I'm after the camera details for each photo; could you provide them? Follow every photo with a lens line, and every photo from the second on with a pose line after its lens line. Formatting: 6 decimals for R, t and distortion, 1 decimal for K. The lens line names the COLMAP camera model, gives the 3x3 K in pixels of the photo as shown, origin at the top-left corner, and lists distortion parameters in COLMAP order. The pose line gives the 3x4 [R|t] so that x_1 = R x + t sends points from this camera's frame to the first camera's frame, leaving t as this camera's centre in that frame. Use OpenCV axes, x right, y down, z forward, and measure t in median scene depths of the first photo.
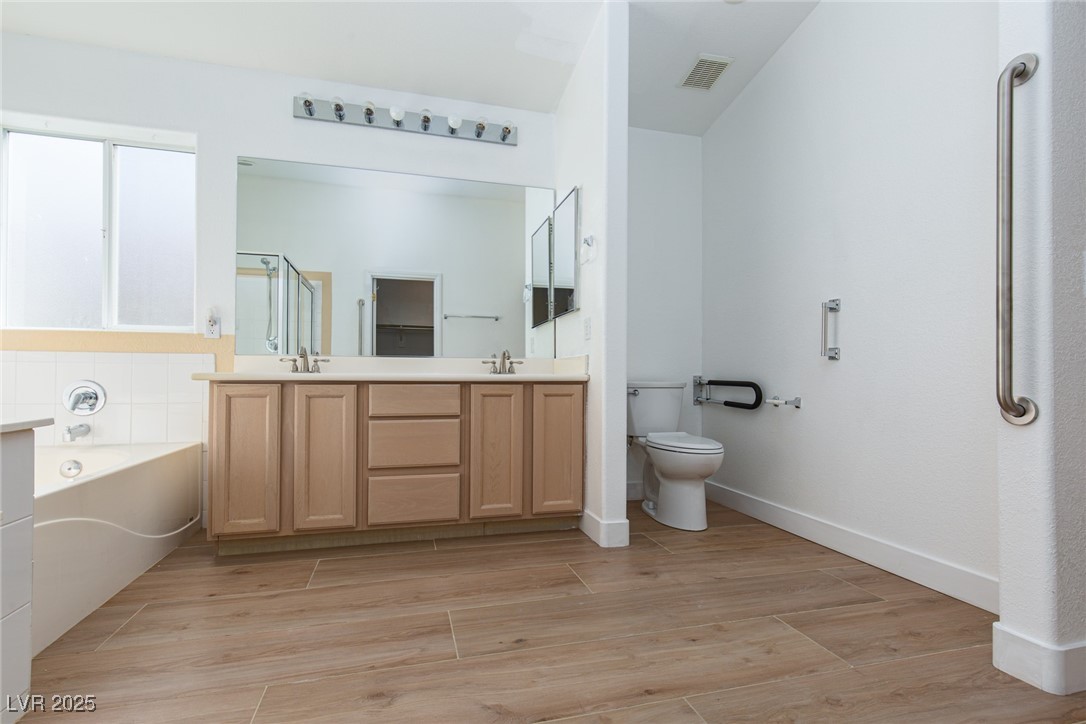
lens RADIAL K [[494.3, 0, 538.4], [0, 494.3, 361.1], [0, 0, 1]] dist [0.008852, -0.001406]
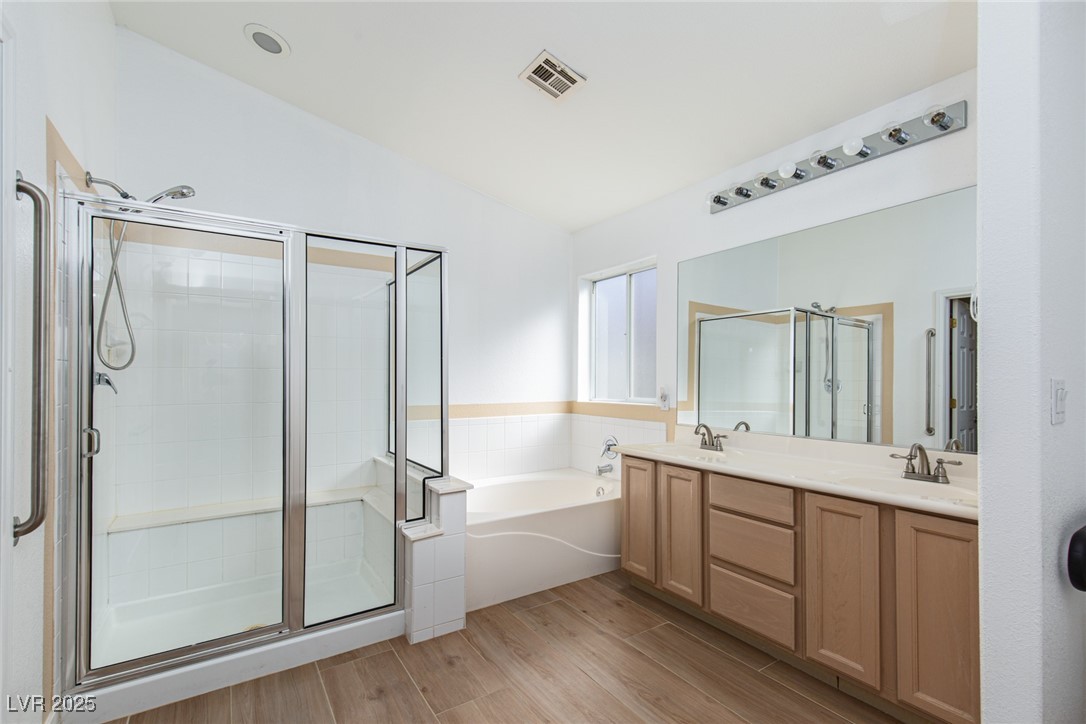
lens RADIAL K [[494.3, 0, 549.9], [0, 494.3, 364.8], [0, 0, 1]] dist [0.008852, -0.001406]
pose [[0.325621, -0.034460, -0.944872, 0.532973], [0.030875, 0.999190, -0.025801, -0.162716], [0.944996, -0.020772, 0.326421, 0.346356]]
